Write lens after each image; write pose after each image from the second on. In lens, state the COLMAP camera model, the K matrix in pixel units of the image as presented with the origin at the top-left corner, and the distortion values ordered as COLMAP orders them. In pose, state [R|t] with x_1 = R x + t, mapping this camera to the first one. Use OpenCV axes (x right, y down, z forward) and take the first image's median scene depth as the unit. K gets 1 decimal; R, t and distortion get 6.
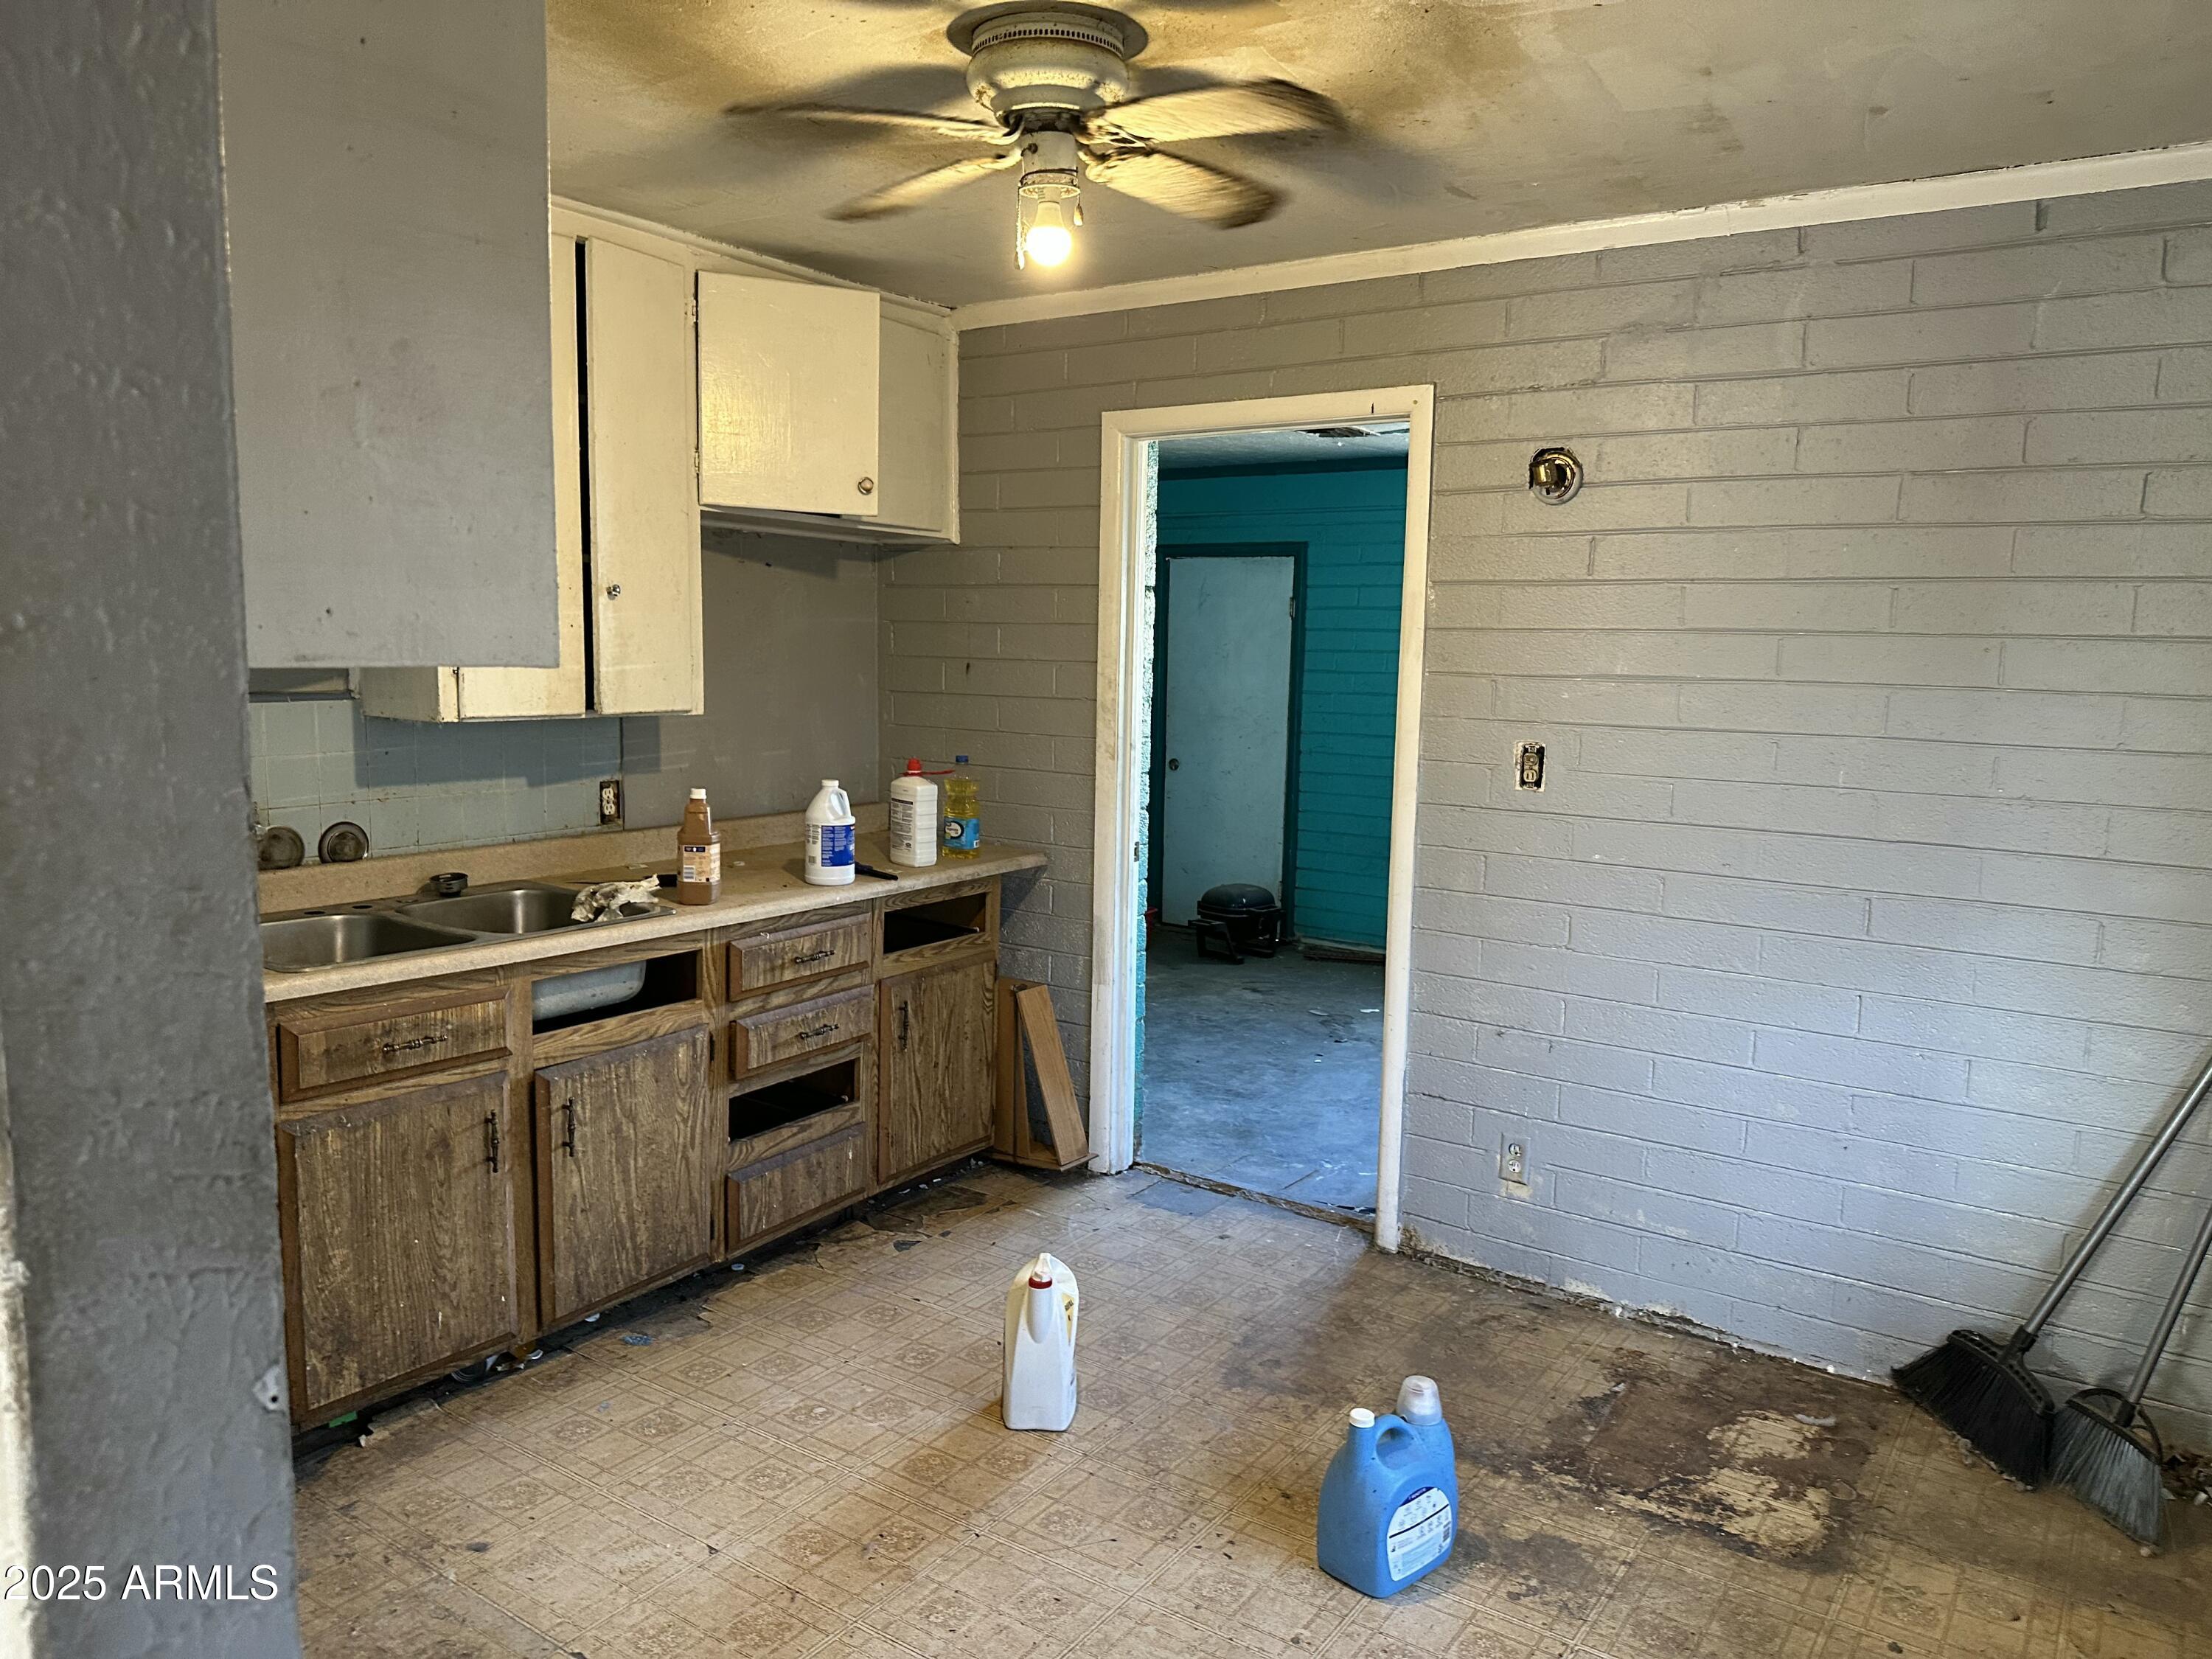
lens RADIAL K [[1557.8, 0, 1106.8], [0, 1557.8, 822.4], [0, 0, 1]] dist [0.002134, -0.004071]
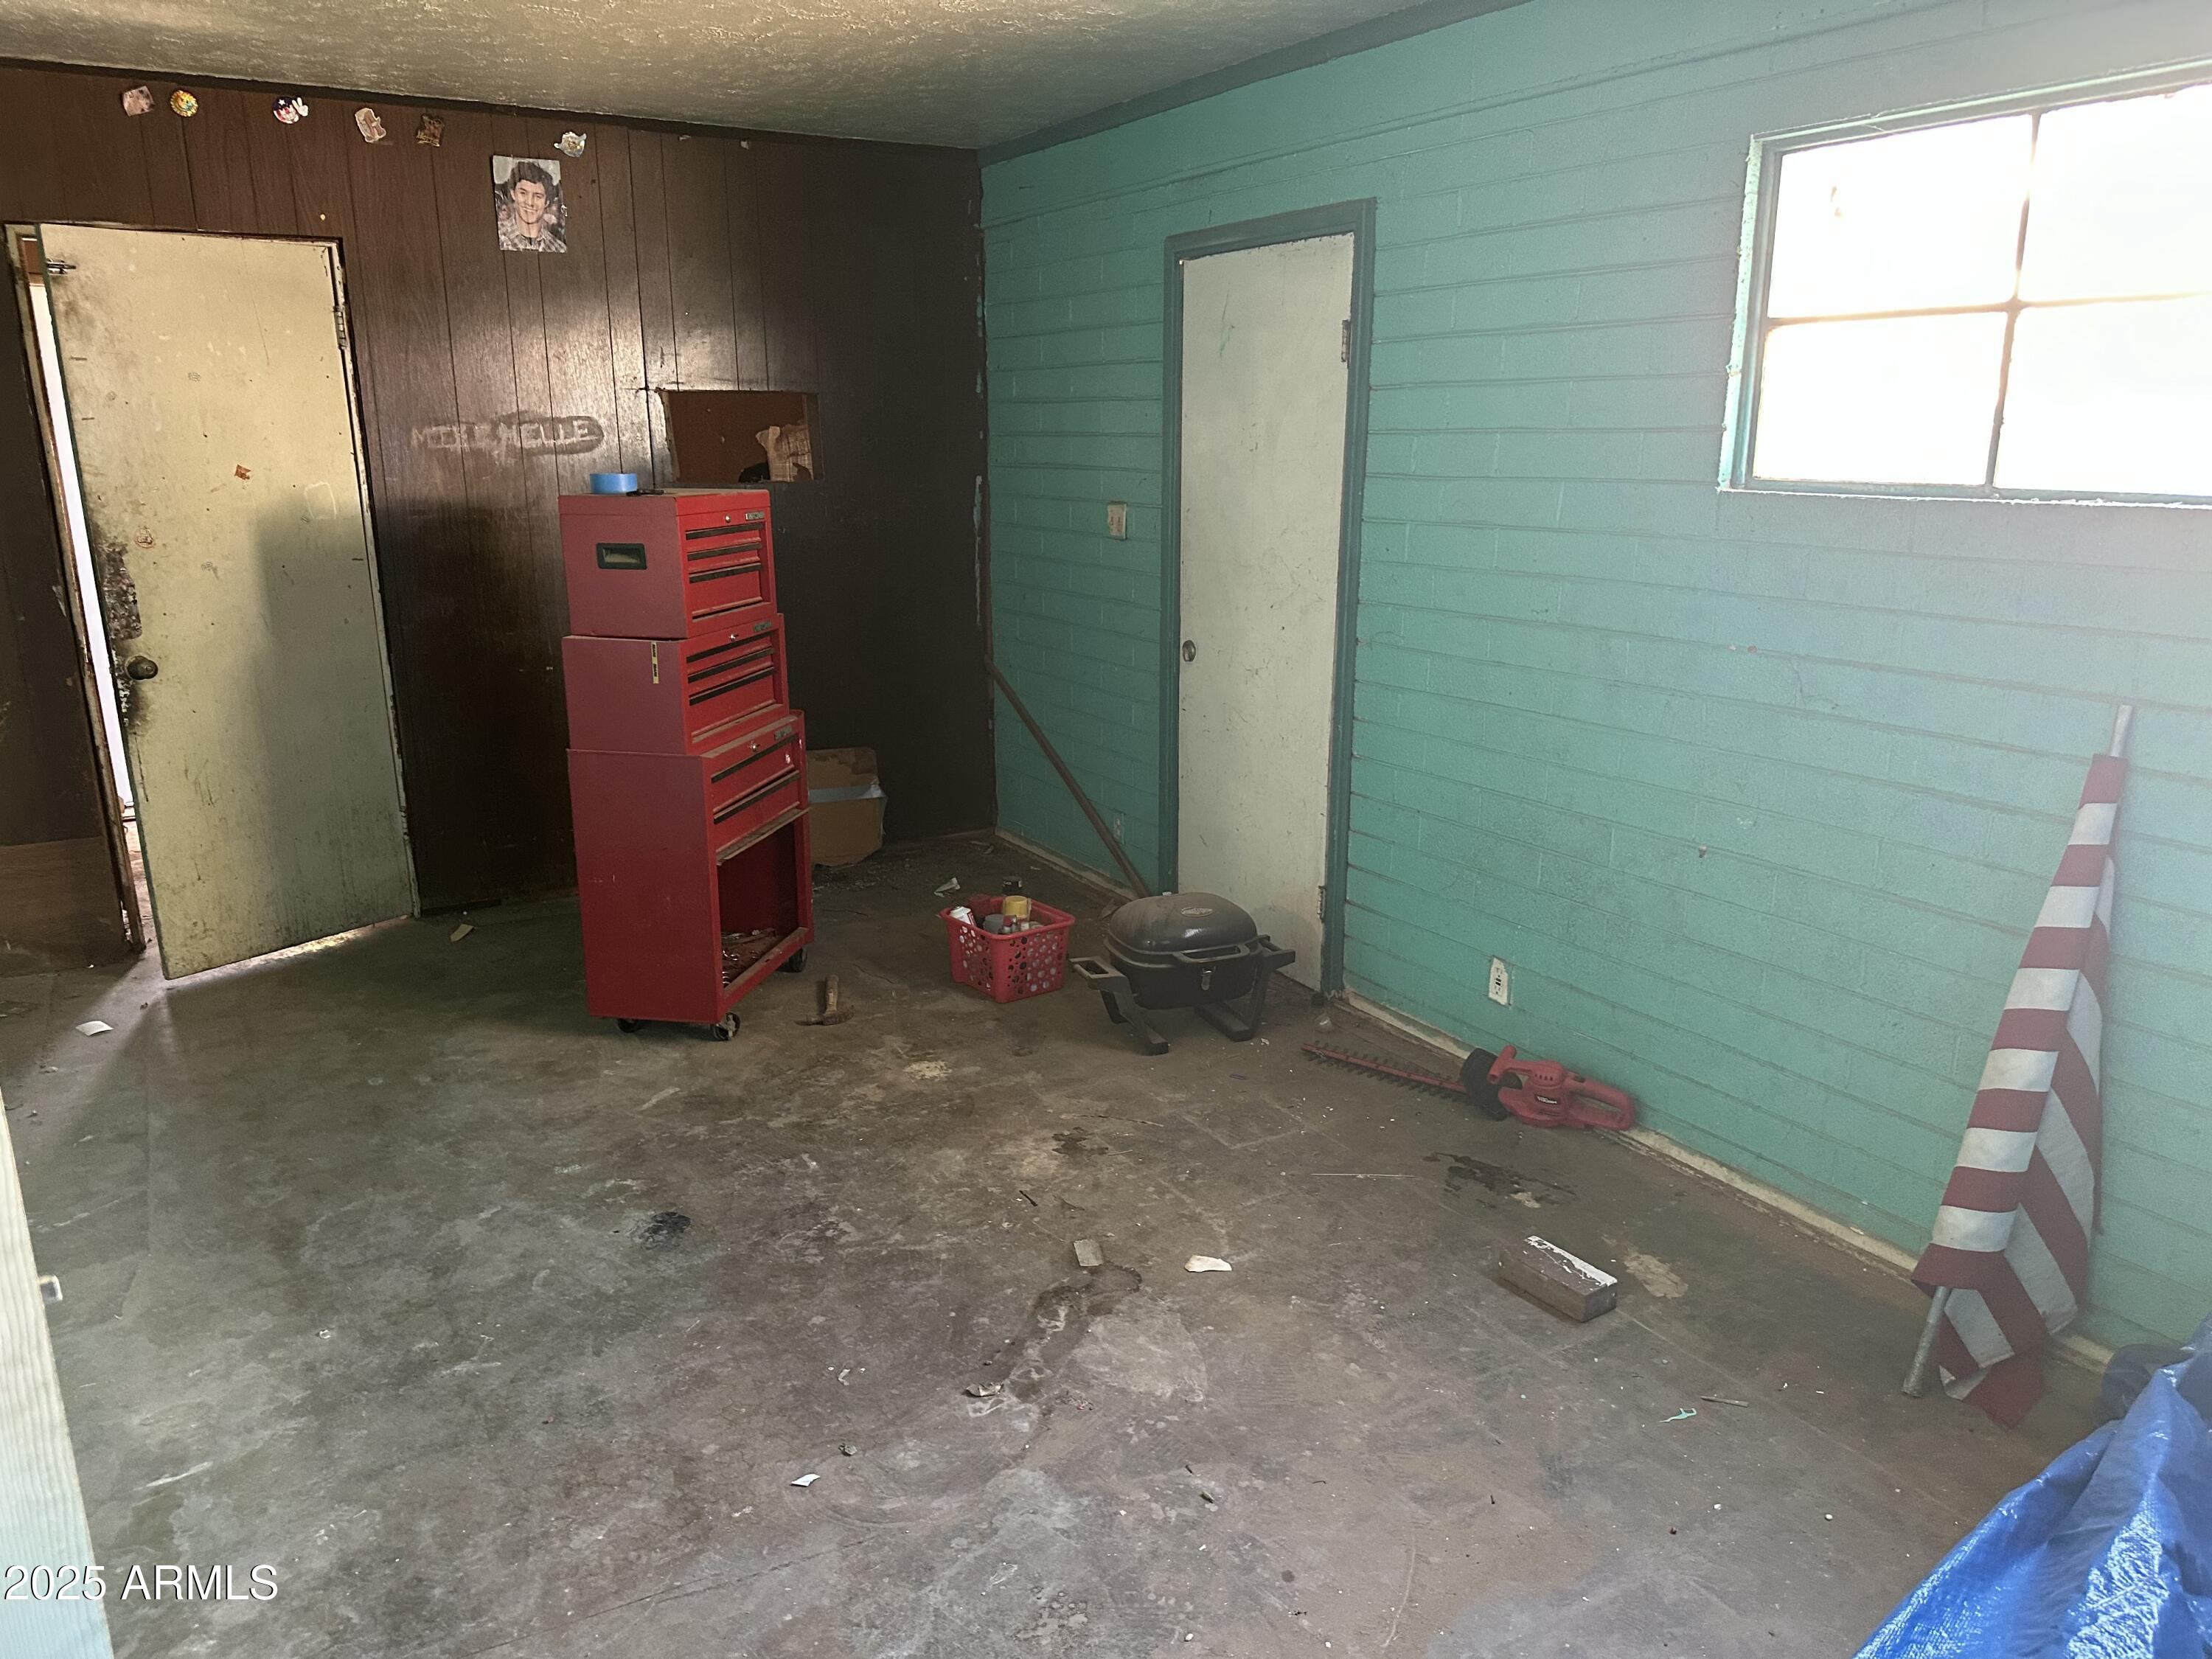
lens RADIAL K [[1557.8, 0, 1101.2], [0, 1557.8, 841.8], [0, 0, 1]] dist [0.002134, -0.004071]
pose [[0.910162, 0.078480, -0.406751, 0.261291], [-0.023714, 0.990151, 0.137982, -0.048471], [0.413574, -0.115940, 0.903059, 0.508329]]
